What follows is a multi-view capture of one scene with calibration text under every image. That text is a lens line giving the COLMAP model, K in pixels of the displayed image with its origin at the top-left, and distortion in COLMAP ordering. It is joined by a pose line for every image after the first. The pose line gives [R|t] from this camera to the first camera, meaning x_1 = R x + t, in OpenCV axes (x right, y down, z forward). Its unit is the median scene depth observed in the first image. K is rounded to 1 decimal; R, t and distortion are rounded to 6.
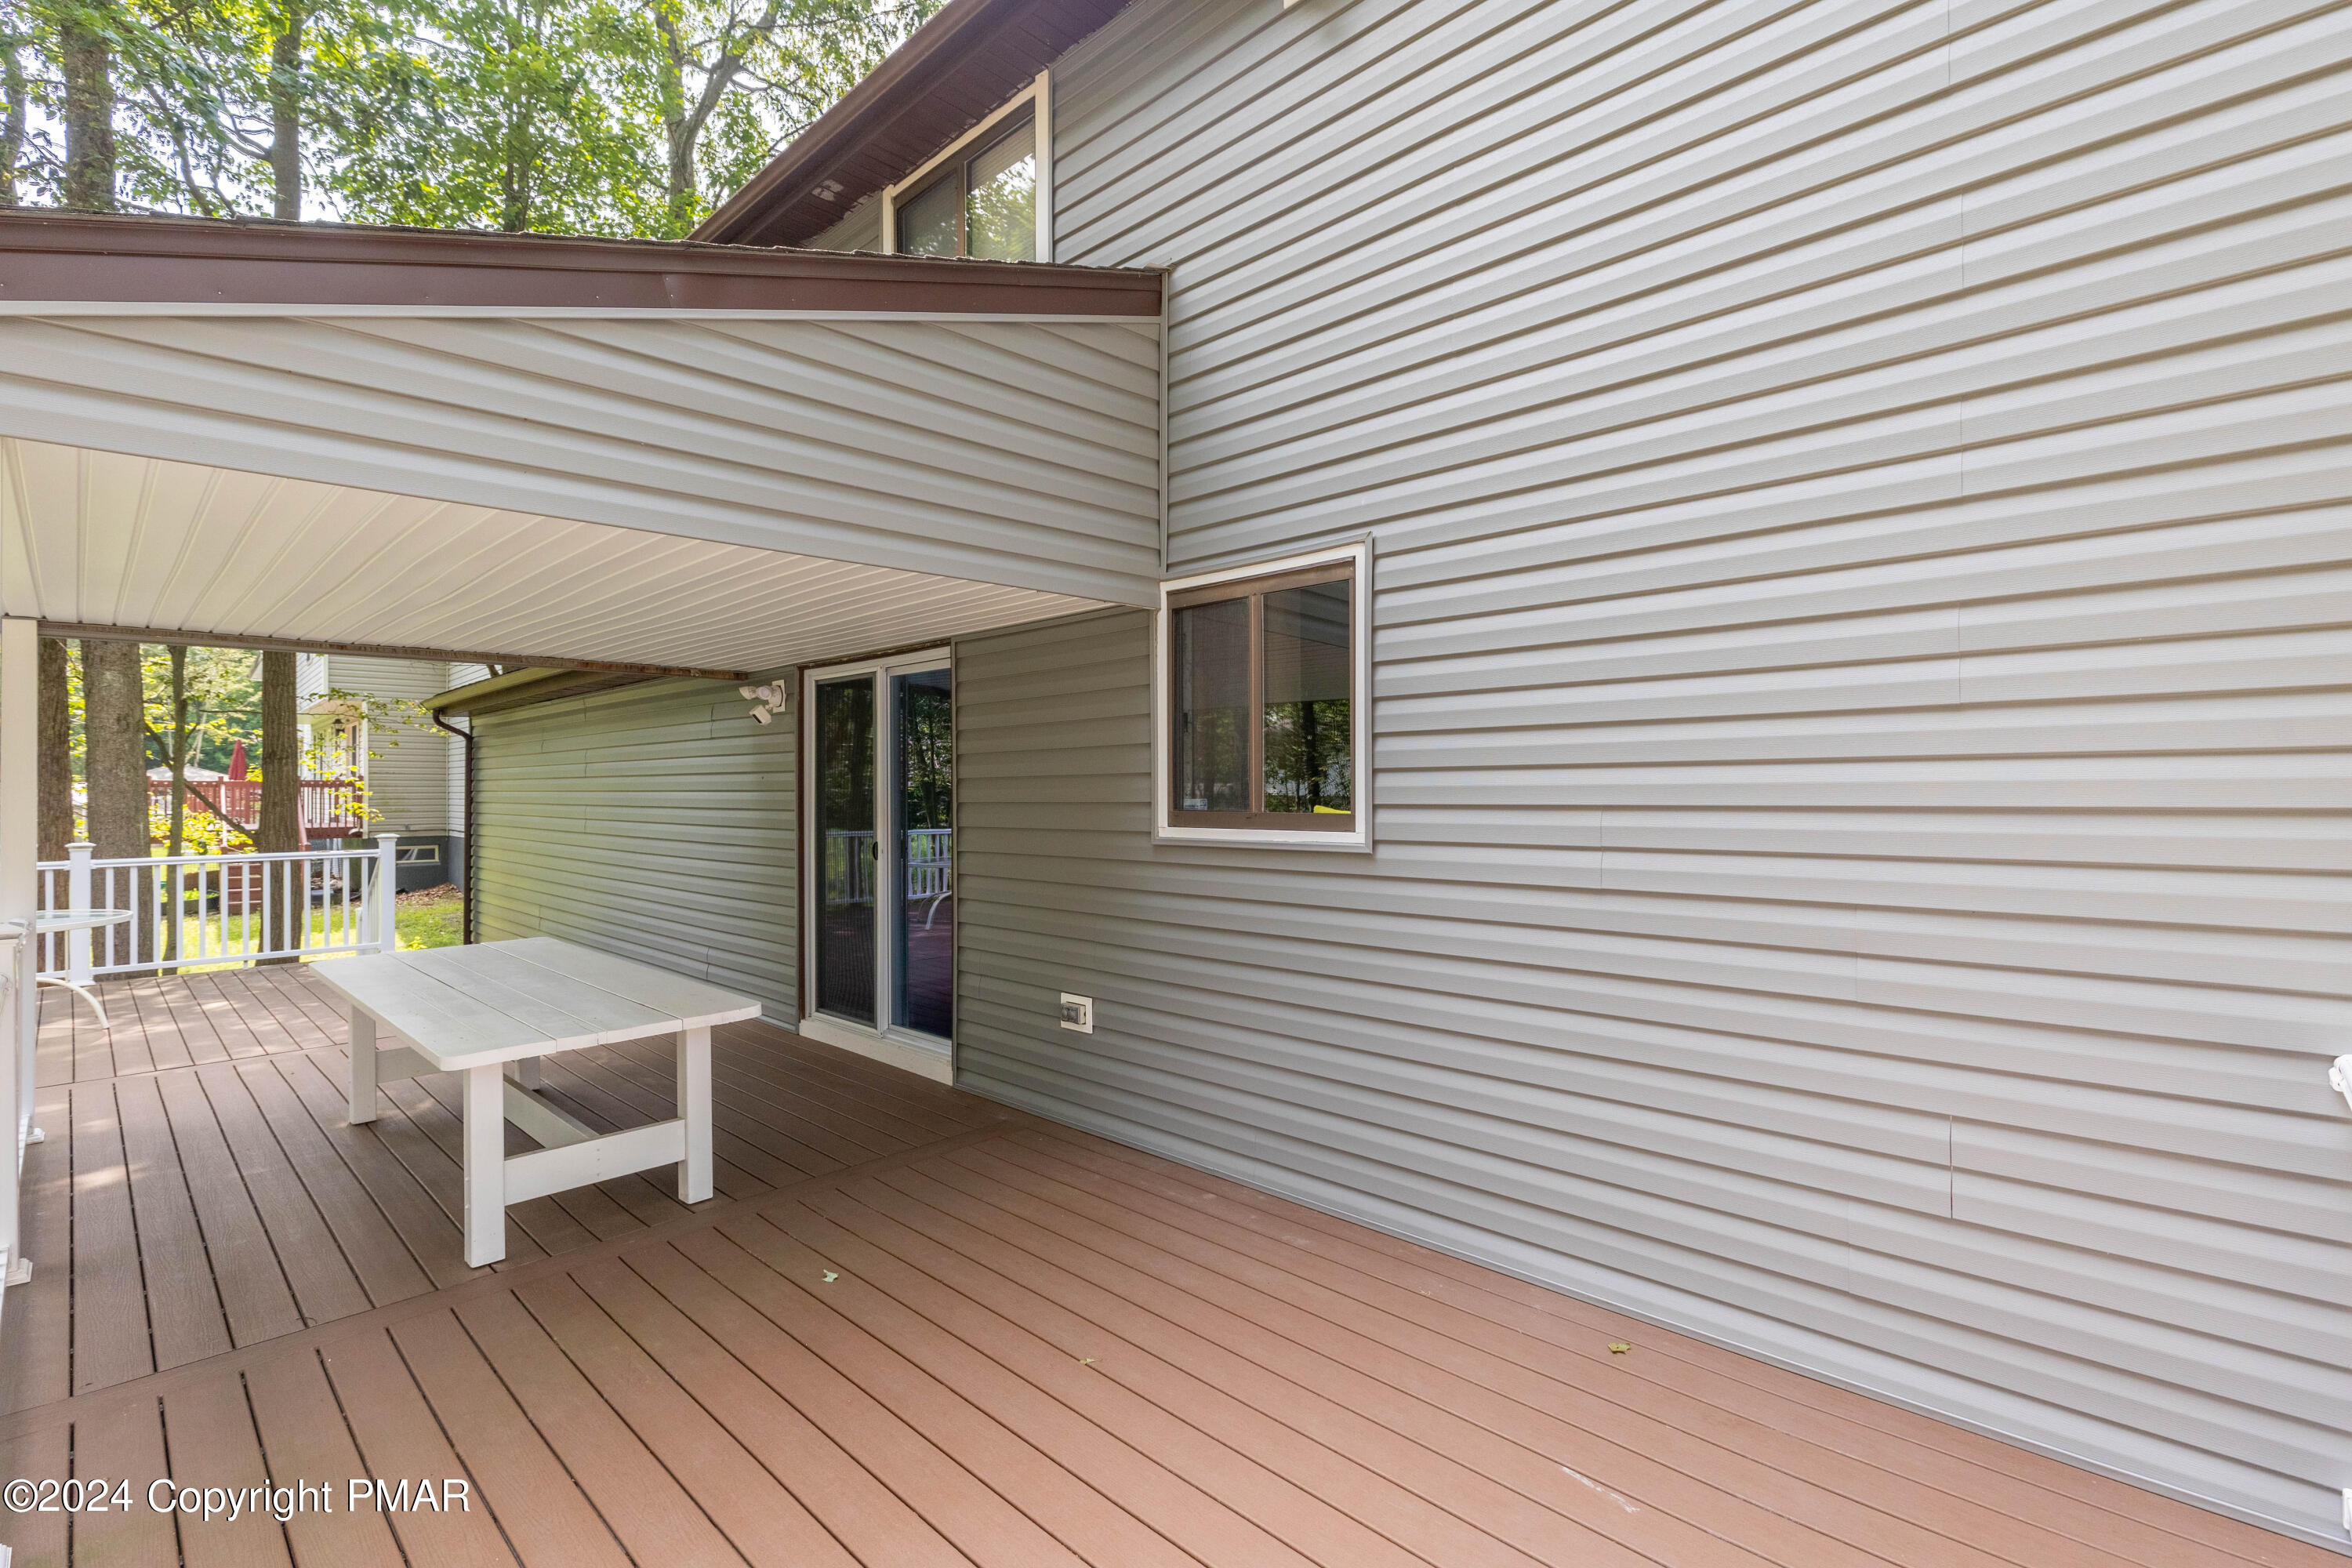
lens RADIAL K [[1069.3, 0, 1176.0], [0, 1069.3, 784.0], [0, 0, 1]] dist [-0.004269, -0.000519]
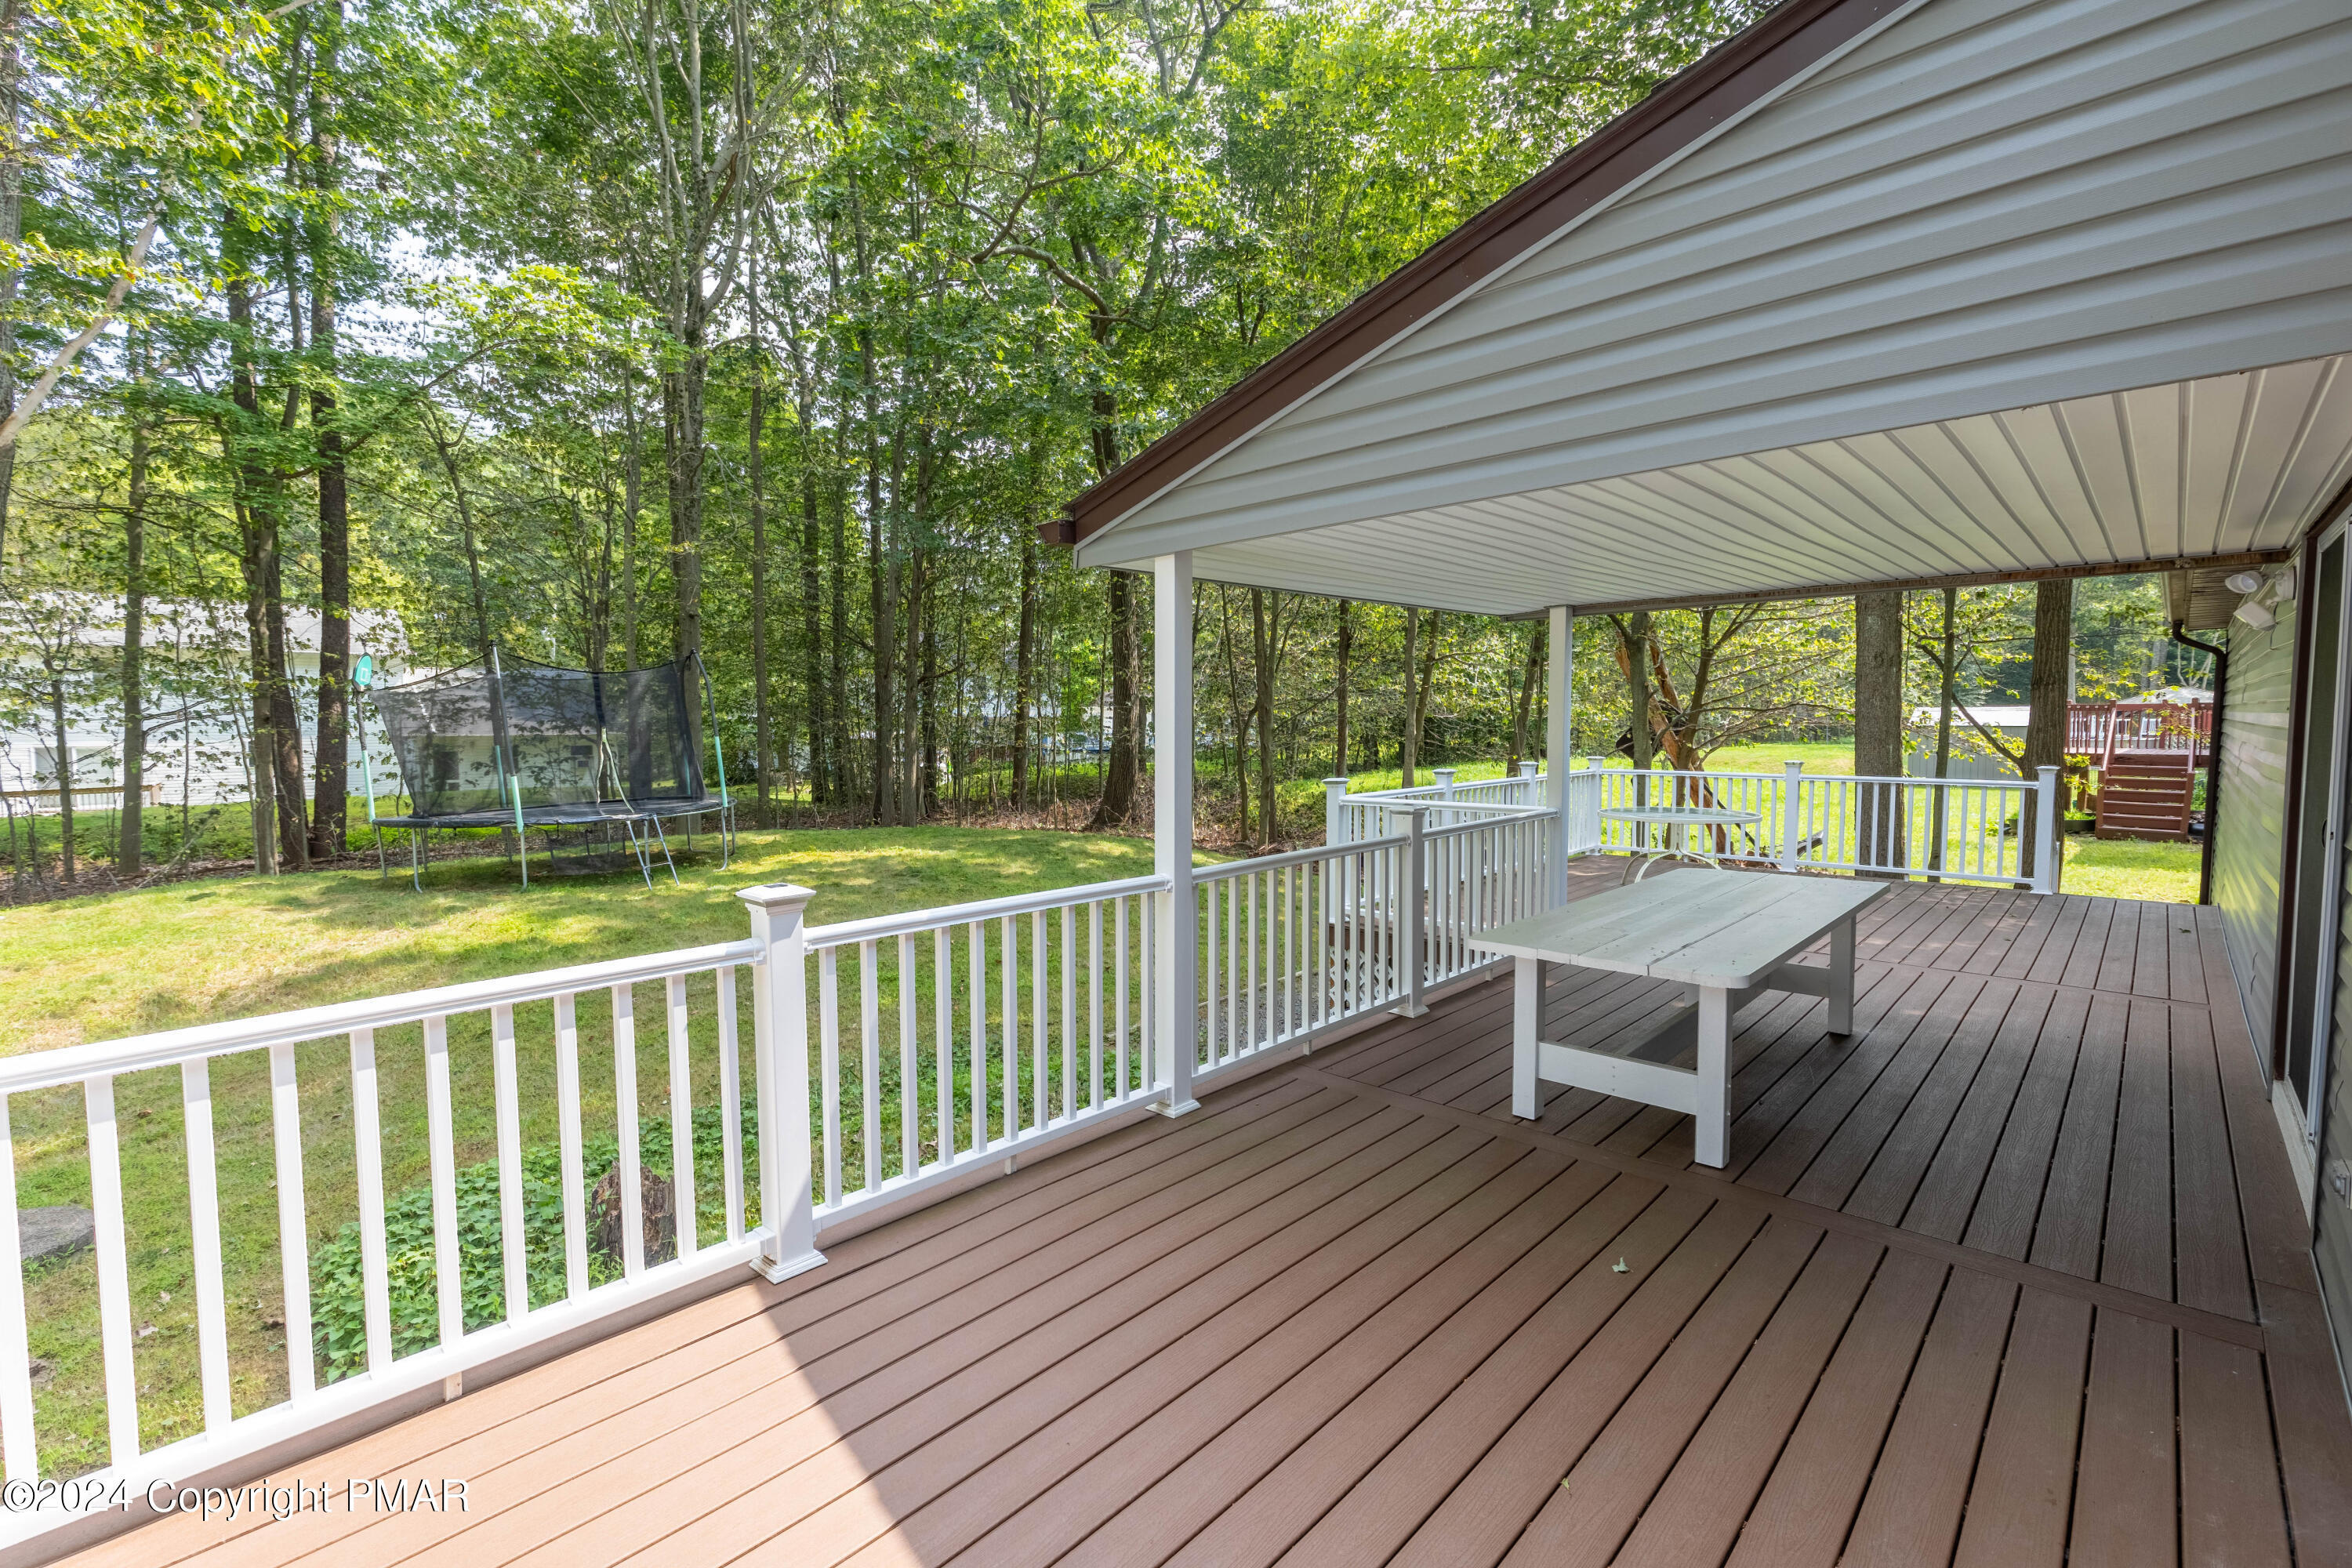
lens RADIAL K [[1041.9, 0, 1176.0], [0, 1041.9, 784.0], [0, 0, 1]] dist [0.001247, -0.000184]
pose [[0.011816, 0.070444, -0.997446, 0.462711], [0.006198, 0.997491, 0.070521, -0.020939], [0.999911, -0.007016, 0.011350, 0.511837]]
